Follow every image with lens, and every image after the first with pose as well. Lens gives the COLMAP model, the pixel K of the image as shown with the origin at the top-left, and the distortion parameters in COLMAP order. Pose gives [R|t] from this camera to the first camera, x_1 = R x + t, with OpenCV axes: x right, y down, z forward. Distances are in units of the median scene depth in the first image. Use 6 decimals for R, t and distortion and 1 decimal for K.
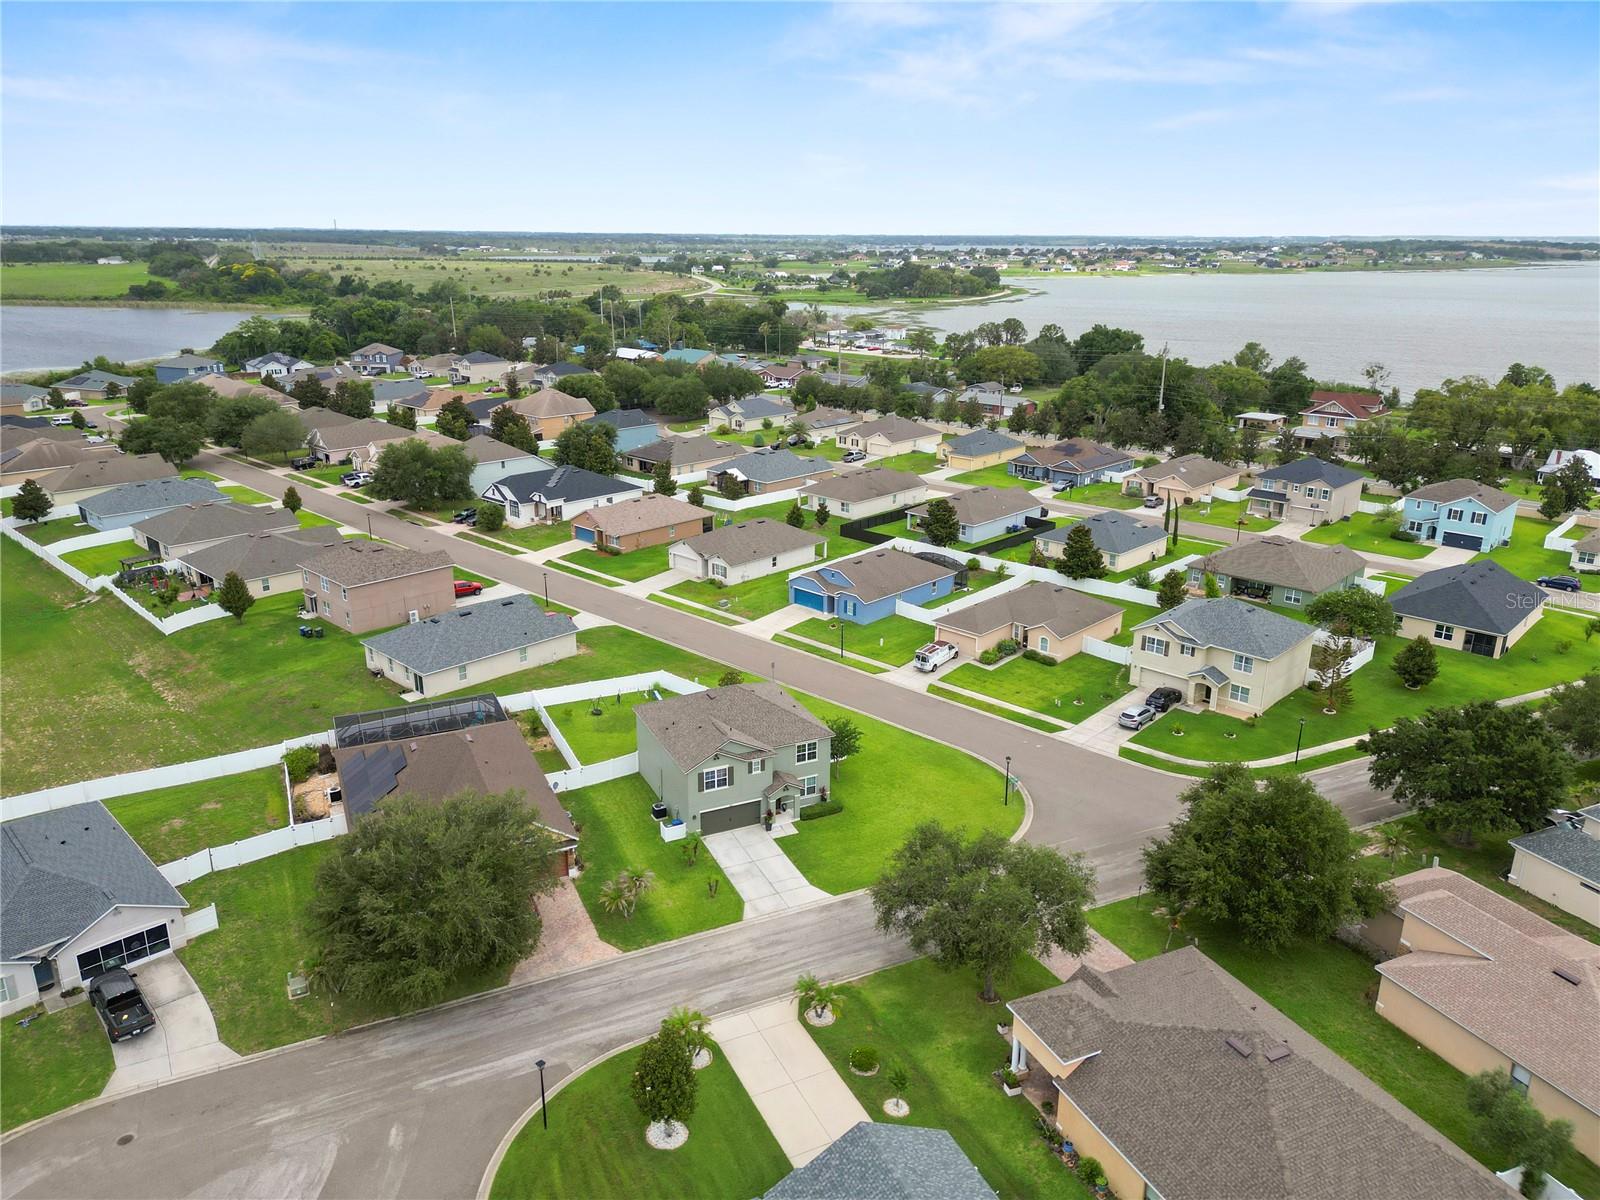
lens RADIAL K [[1101.5, 0, 800.0], [0, 1101.5, 600.0], [0, 0, 1]] dist [0.063084, -0.070148]
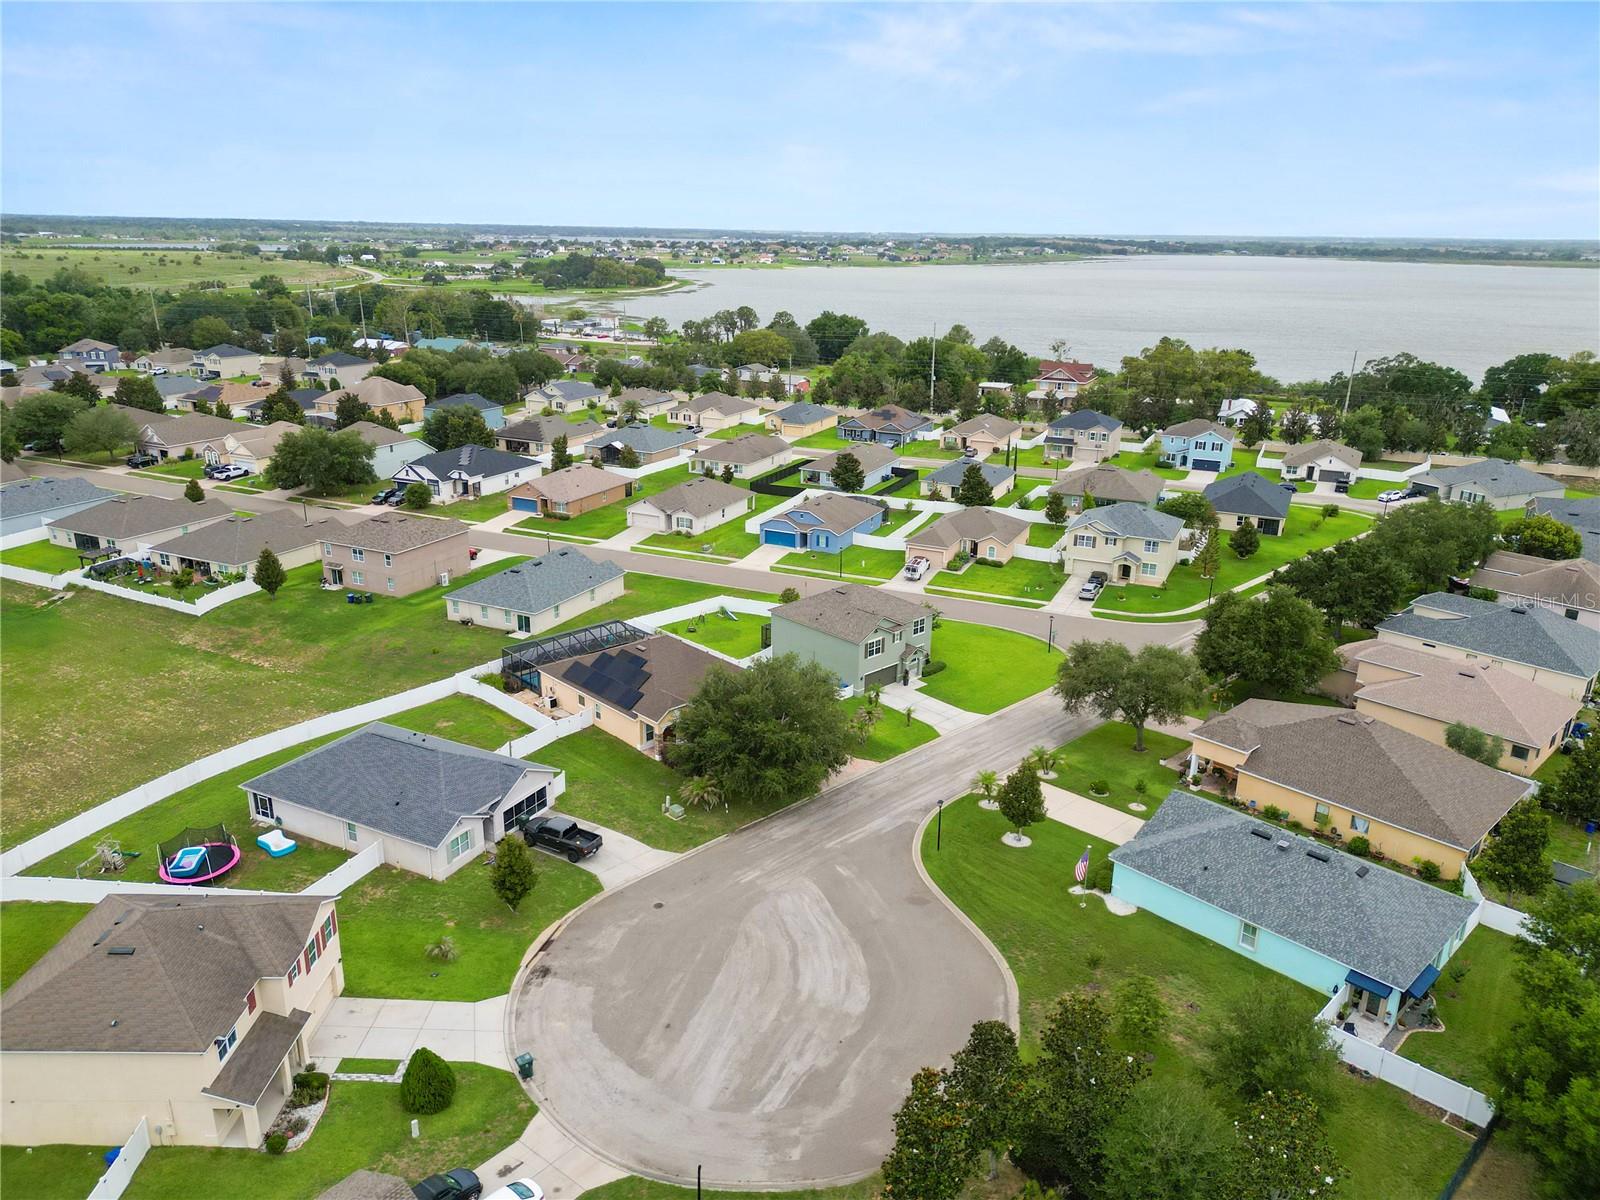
lens RADIAL K [[1101.5, 0, 800.0], [0, 1101.5, 600.0], [0, 0, 1]] dist [0.063084, -0.070148]
pose [[0.948314, -0.091985, 0.303710, -0.259517], [0.089900, 0.995732, 0.020873, 0.032965], [-0.304334, 0.007509, 0.952536, -0.103761]]
